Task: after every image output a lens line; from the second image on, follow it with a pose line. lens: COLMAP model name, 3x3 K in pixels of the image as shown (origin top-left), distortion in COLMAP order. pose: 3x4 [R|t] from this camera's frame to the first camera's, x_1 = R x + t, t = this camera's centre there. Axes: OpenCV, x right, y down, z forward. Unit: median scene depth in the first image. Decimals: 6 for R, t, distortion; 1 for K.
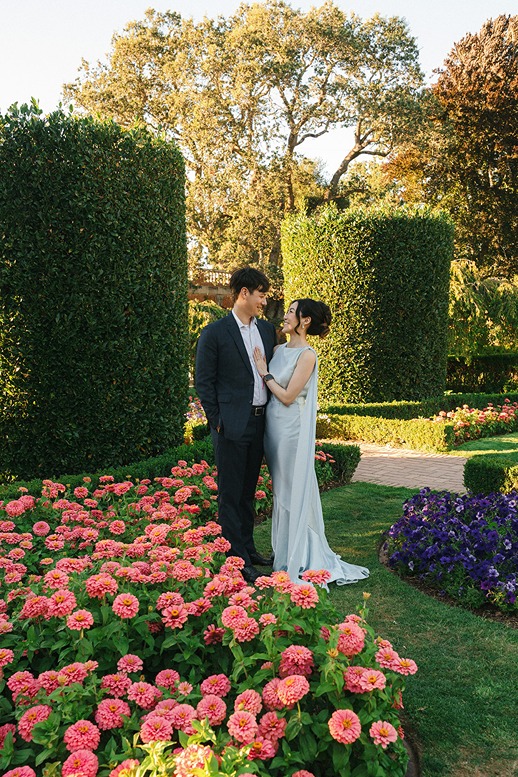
lens RADIAL K [[679.6, 0, 256.3], [0, 679.6, 406.2], [0, 0, 1]] dist [-0.010359, -0.008285]
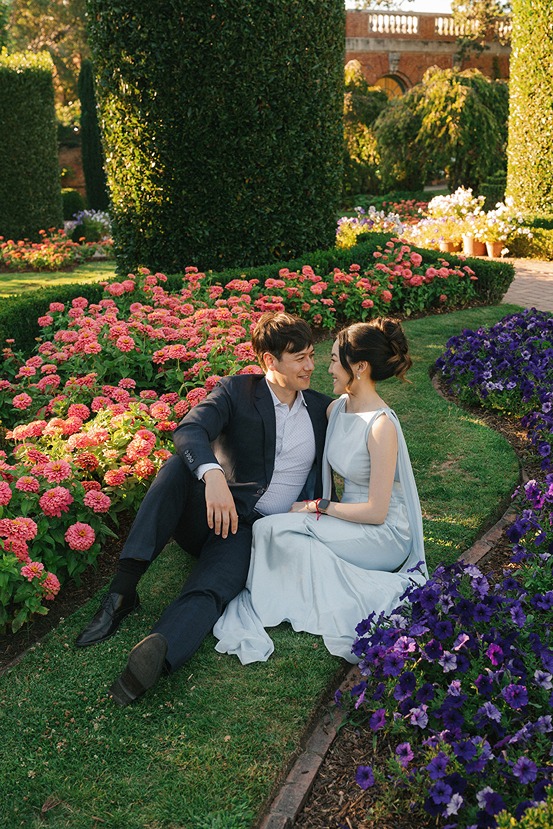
lens RADIAL K [[942.6, 0, 275.7], [0, 942.6, 448.9], [0, 0, 1]] dist [0.001017, -0.002276]
pose [[0.937353, 0.123911, -0.325600, 0.208348], [-0.041411, 0.967613, 0.249020, -0.000748], [0.345912, -0.219936, 0.912126, -0.203720]]
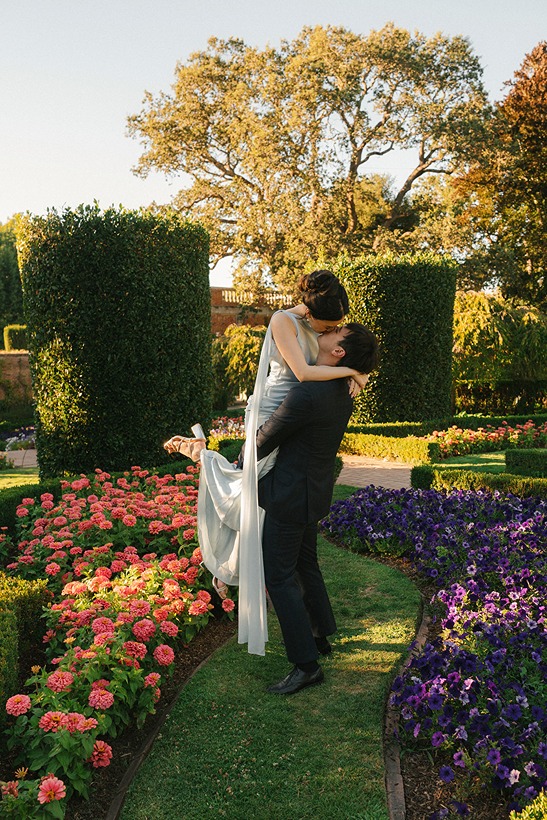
lens RADIAL K [[766.8, 0, 273.5], [0, 766.8, 410.0], [0, 0, 1]] dist [0.002628, -0.002465]
pose [[0.995481, 0.009264, -0.094509, 0.113379], [-0.011625, 0.999633, -0.024464, 0.006267], [0.094248, 0.025452, 0.995223, -0.311034]]
